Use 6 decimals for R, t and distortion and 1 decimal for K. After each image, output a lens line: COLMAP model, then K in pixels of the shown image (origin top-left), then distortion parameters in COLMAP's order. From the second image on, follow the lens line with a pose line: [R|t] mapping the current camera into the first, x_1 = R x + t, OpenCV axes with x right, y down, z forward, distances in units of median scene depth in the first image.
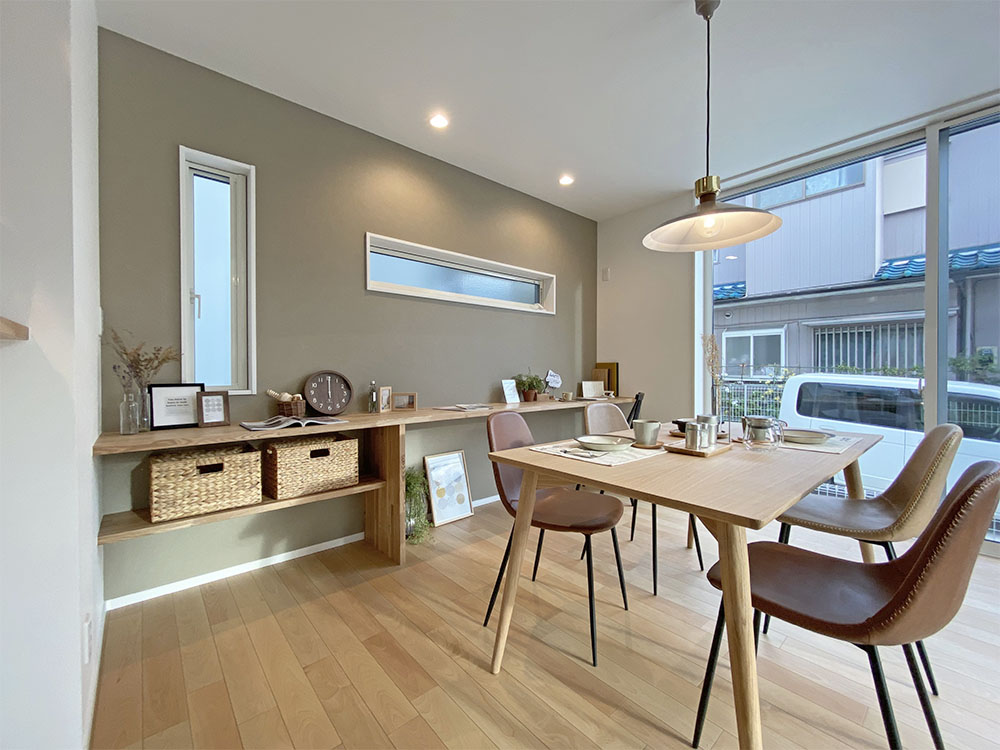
lens RADIAL K [[411.1, 0, 500.0], [0, 411.1, 375.0], [0, 0, 1]] dist [0.001861, -0.000266]
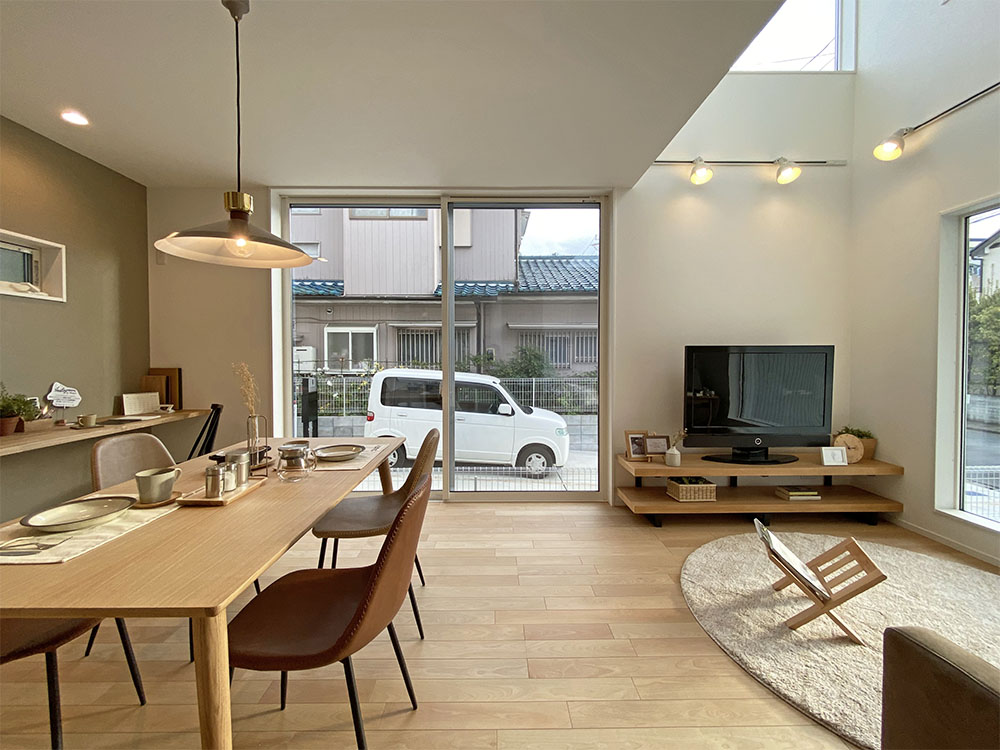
lens RADIAL K [[417.4, 0, 498.7], [0, 417.4, 366.6], [0, 0, 1]] dist [-0.002371, -0.000002]
pose [[0.648065, -0.016405, 0.761408, 0.072726], [0.008693, 0.999862, 0.014143, -0.043239], [-0.761536, -0.002547, 0.648118, -0.022148]]
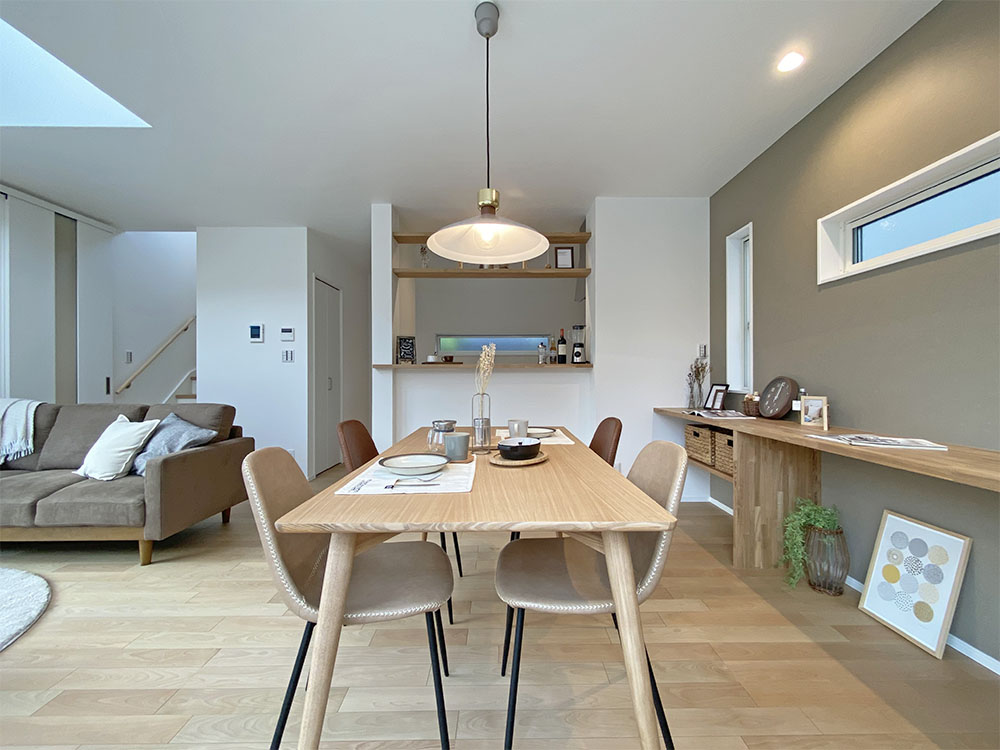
lens RADIAL K [[415.9, 0, 505.4], [0, 415.9, 375.5], [0, 0, 1]] dist [0.001739, -0.000161]
pose [[-0.649272, 0.003903, -0.760546, 0.560534], [-0.003848, 0.999957, 0.008417, -0.012939], [0.760547, 0.008391, -0.649229, 0.760542]]
